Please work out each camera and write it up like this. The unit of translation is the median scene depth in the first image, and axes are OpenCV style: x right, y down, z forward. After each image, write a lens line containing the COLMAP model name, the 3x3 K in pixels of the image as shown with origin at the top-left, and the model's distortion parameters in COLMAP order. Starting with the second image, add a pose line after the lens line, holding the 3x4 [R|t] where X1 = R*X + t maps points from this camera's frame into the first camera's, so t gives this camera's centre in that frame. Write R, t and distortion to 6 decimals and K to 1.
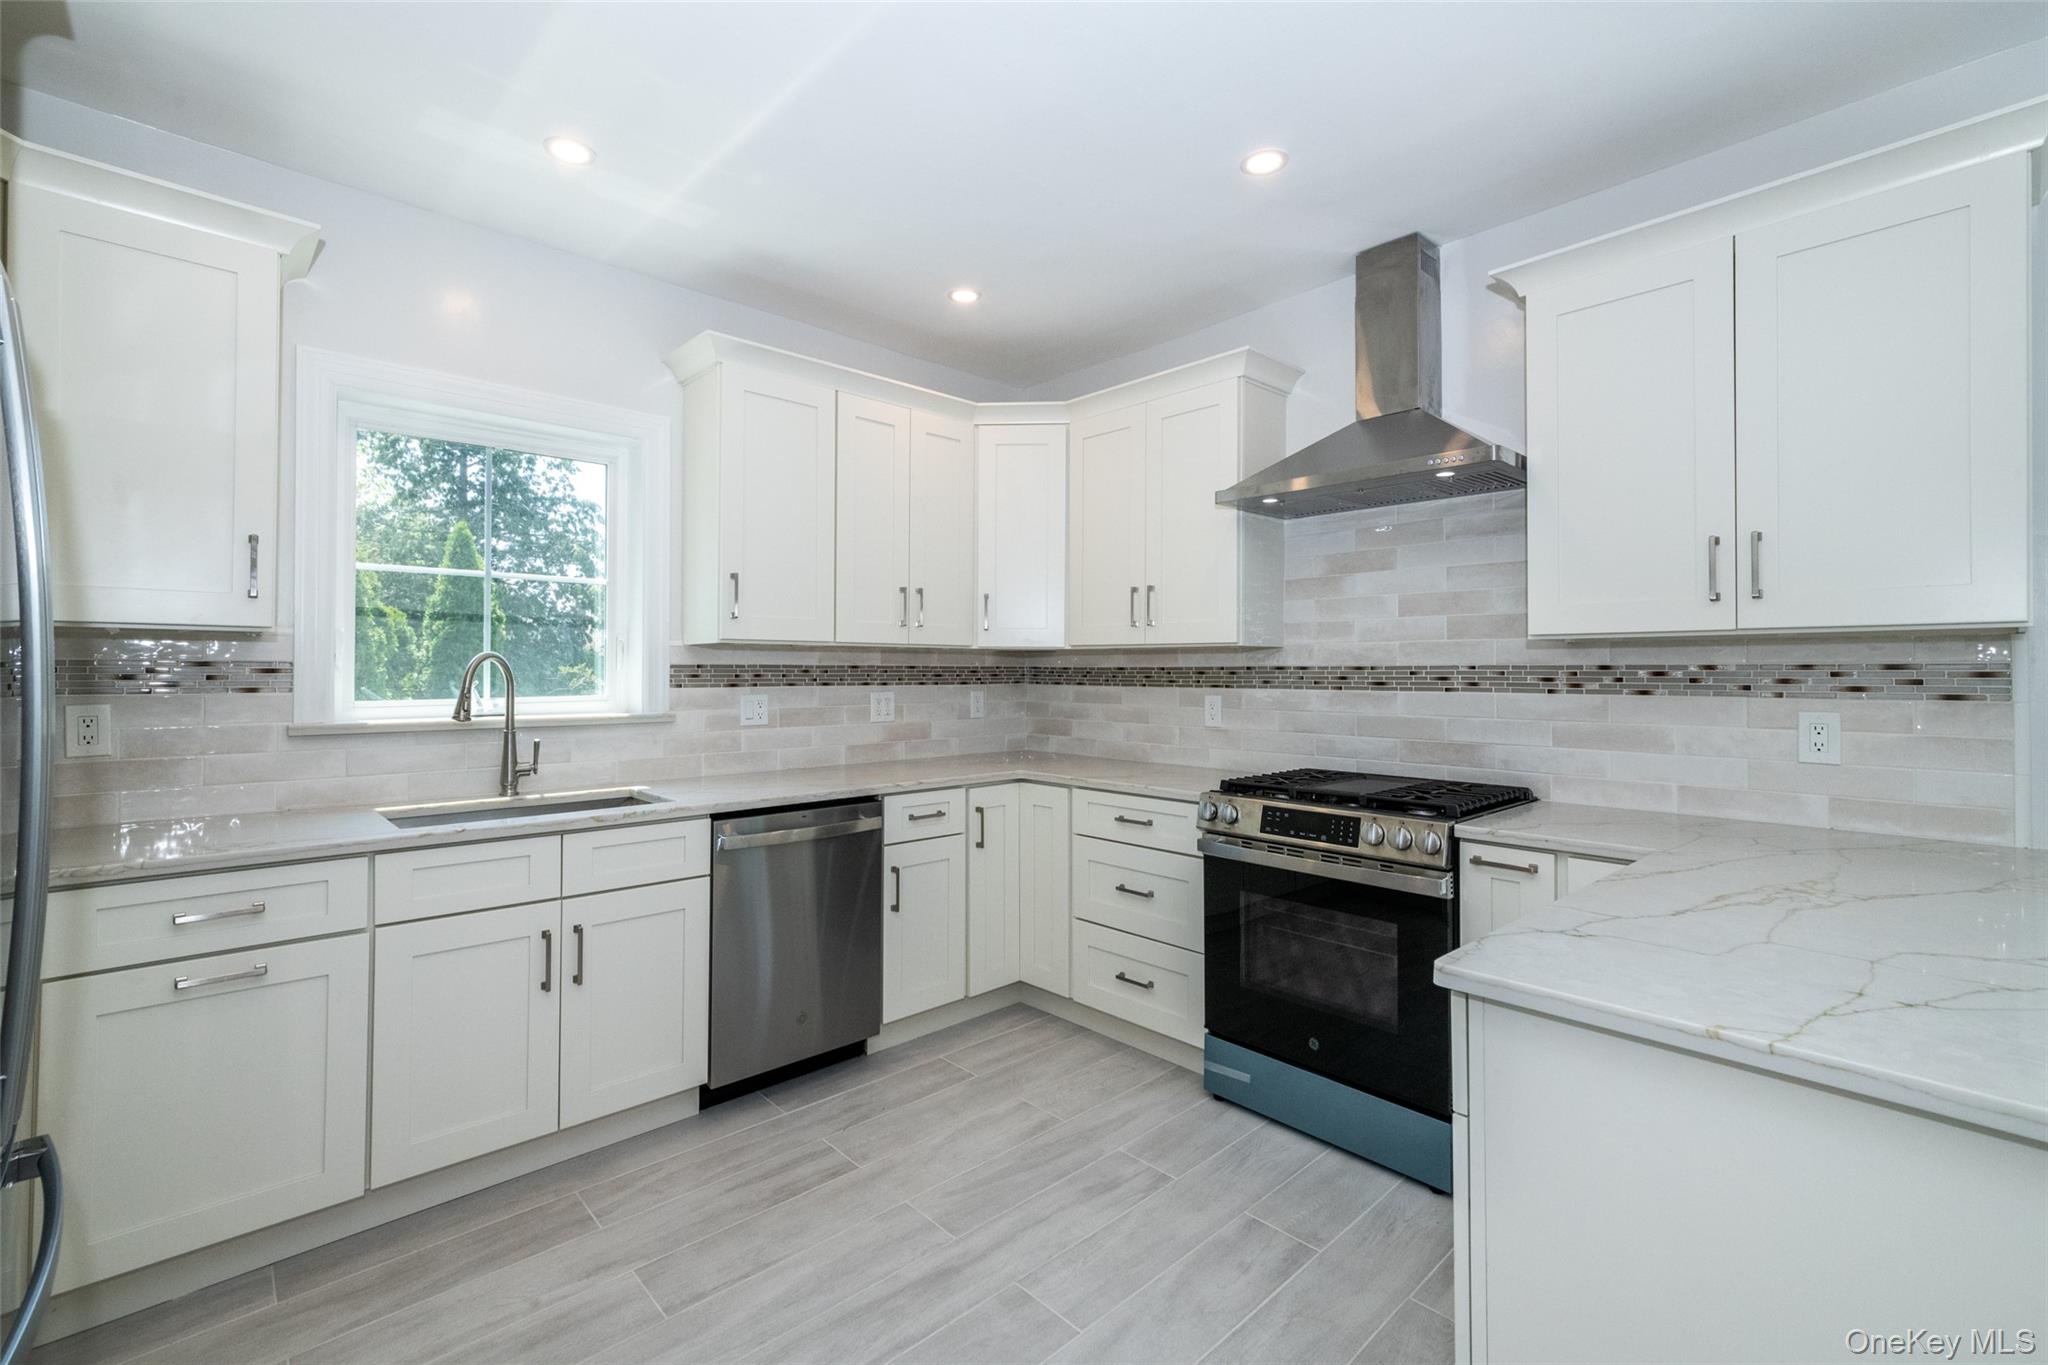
lens RADIAL K [[887.5, 0, 947.0], [0, 887.5, 667.4], [0, 0, 1]] dist [0.001007, -0.000033]
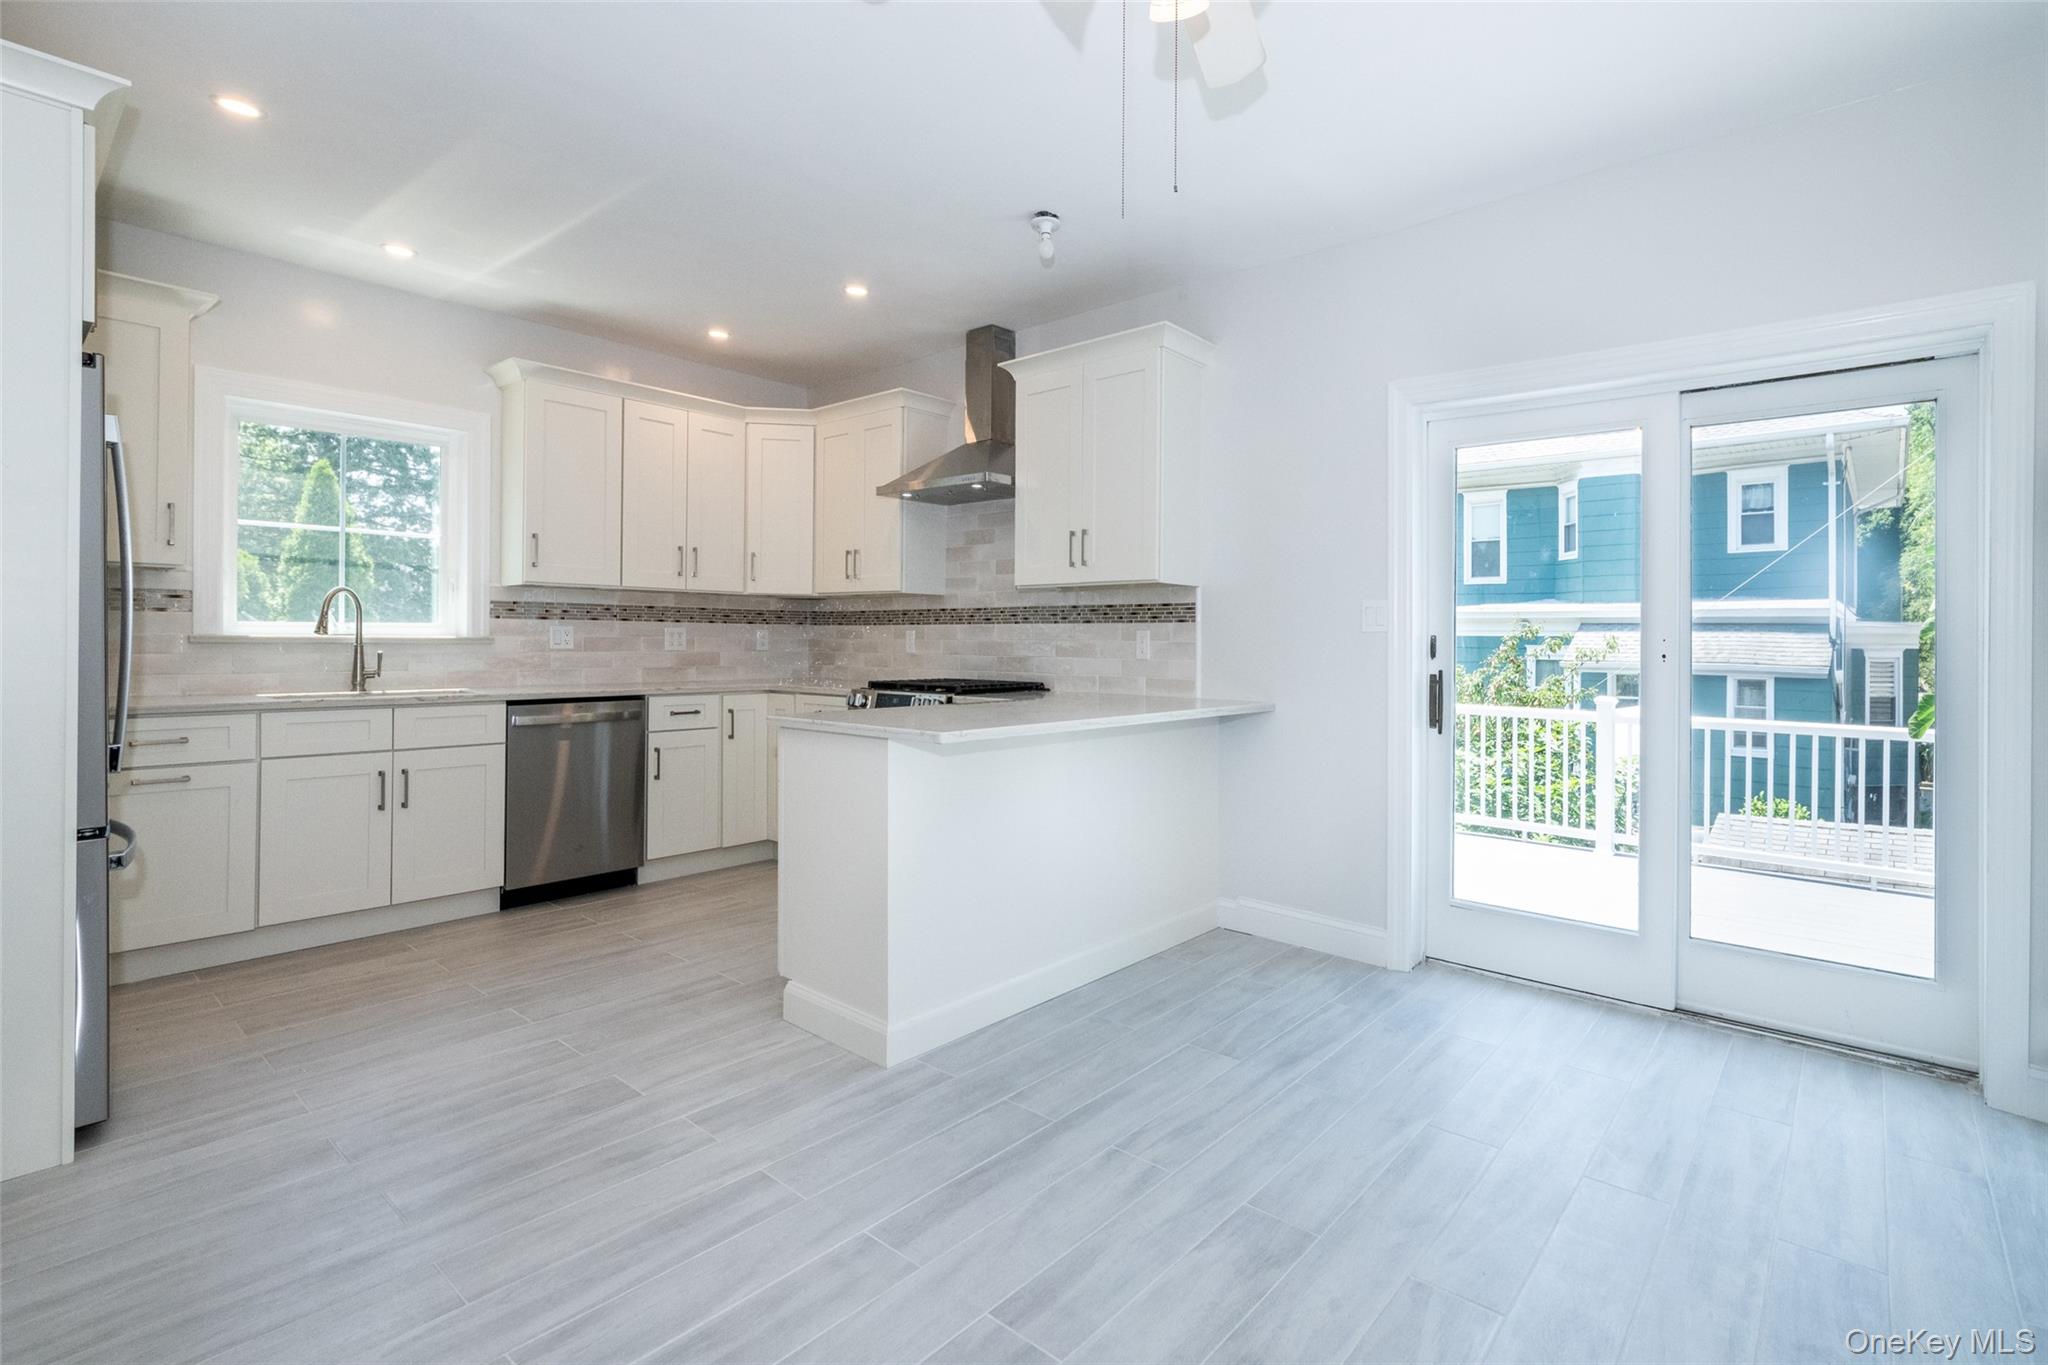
lens RADIAL K [[927.8, 0, 989.4], [0, 927.8, 643.7], [0, 0, 1]] dist [-0.001896, -0.000561]
pose [[0.992348, 0.010089, 0.123059, 0.287428], [-0.012248, 0.999784, 0.016800, 0.031606], [-0.122863, -0.018179, 0.992257, -0.522122]]
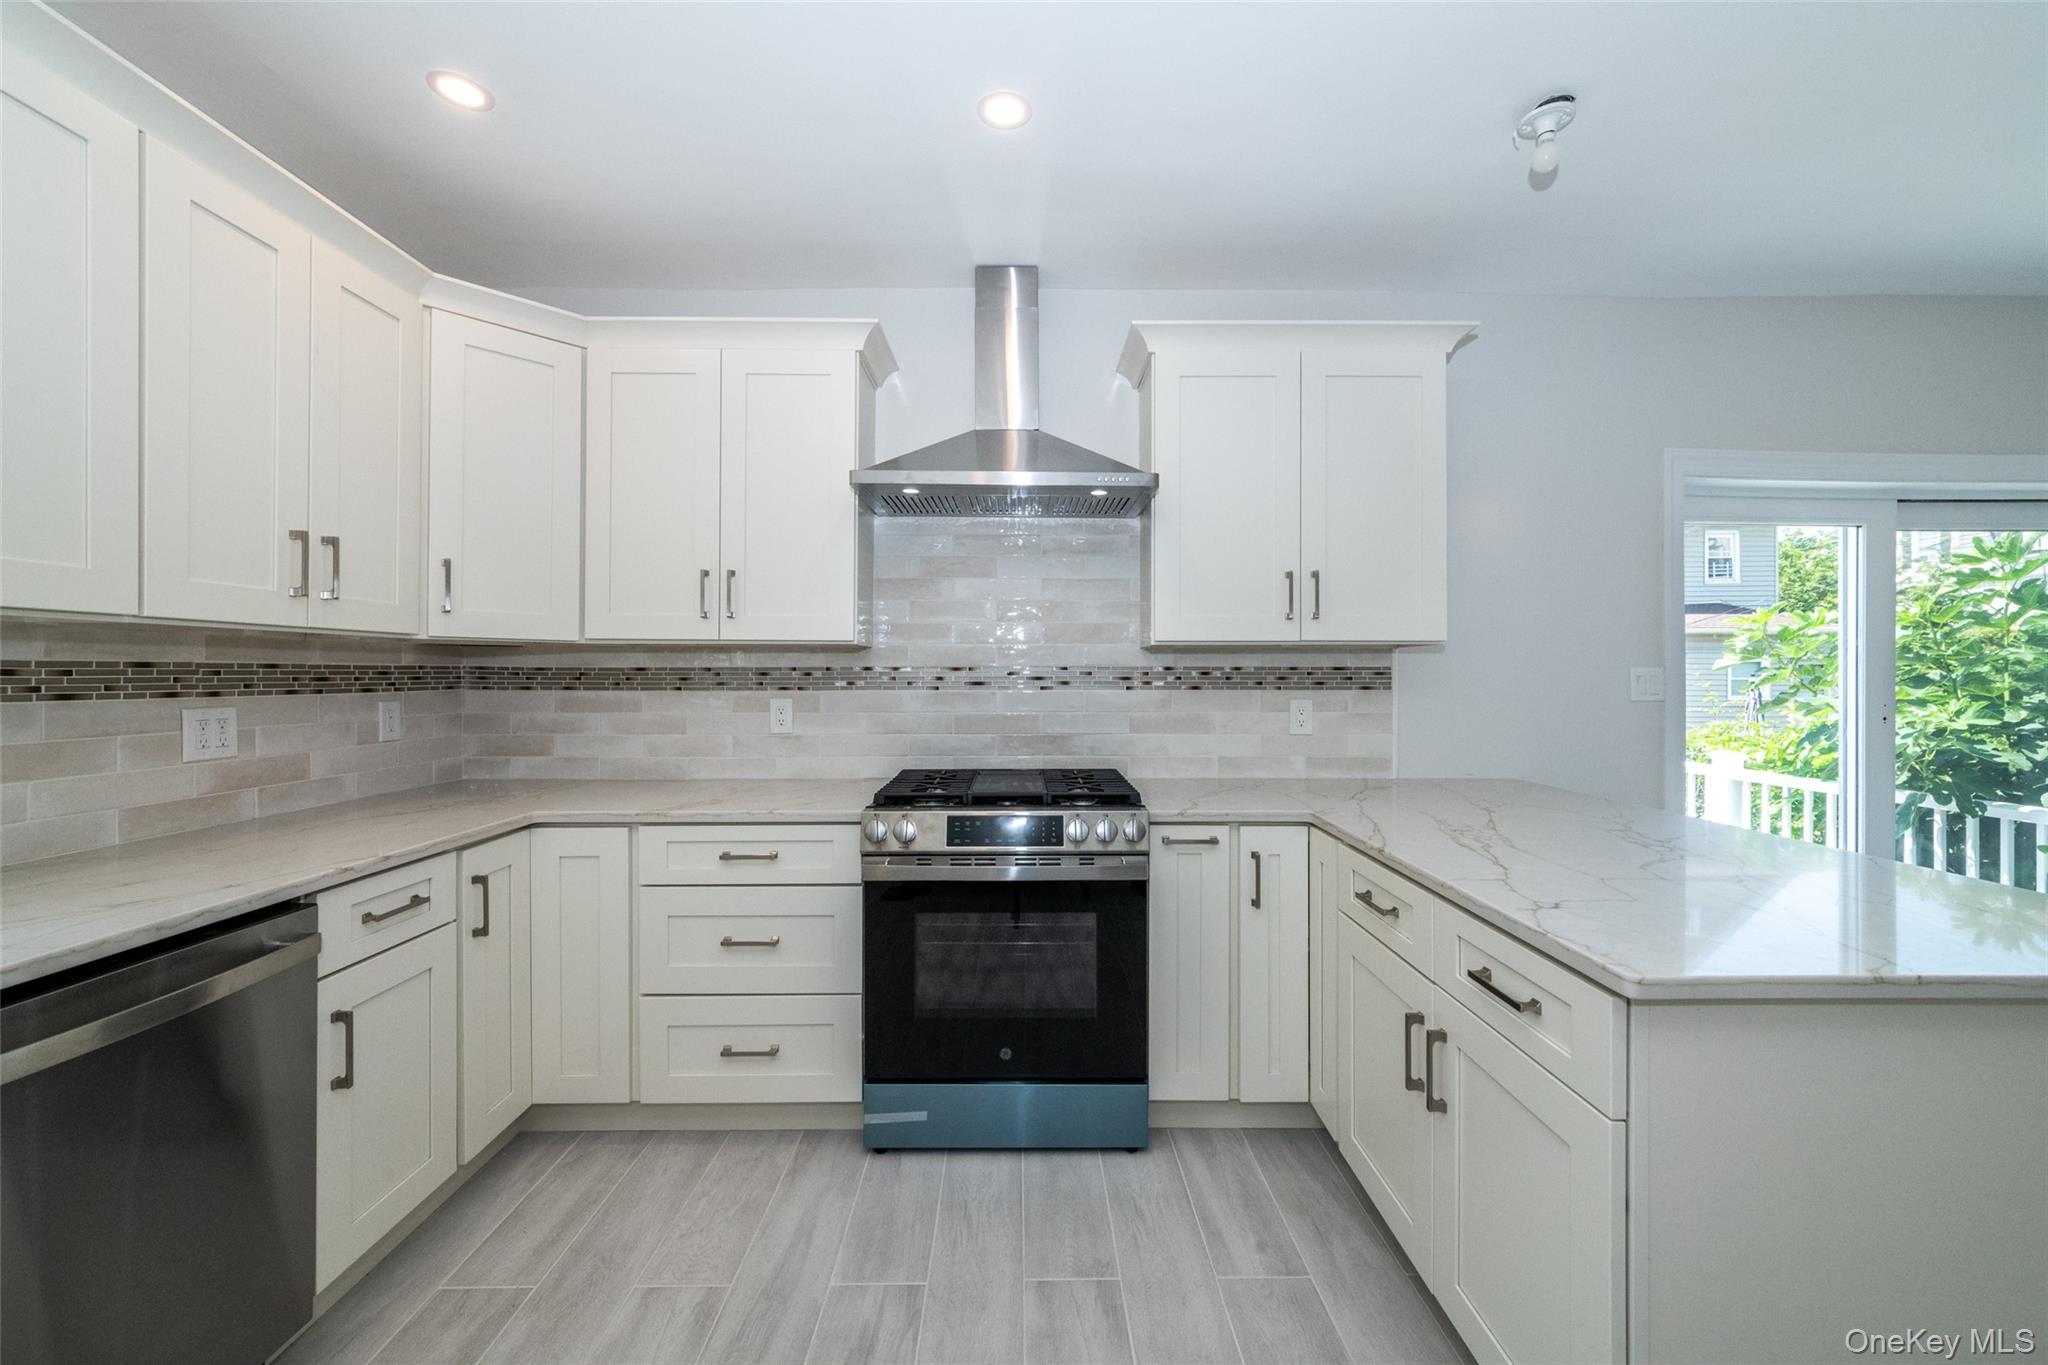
lens RADIAL K [[770.7, 0, 1063.6], [0, 770.7, 677.0], [0, 0, 1]] dist [-0.001976, -0.000300]
pose [[0.620043, -0.005171, 0.784551, -0.163384], [-0.002205, 0.999963, 0.008333, 0.002384], [-0.784565, -0.006897, 0.620008, 0.334887]]
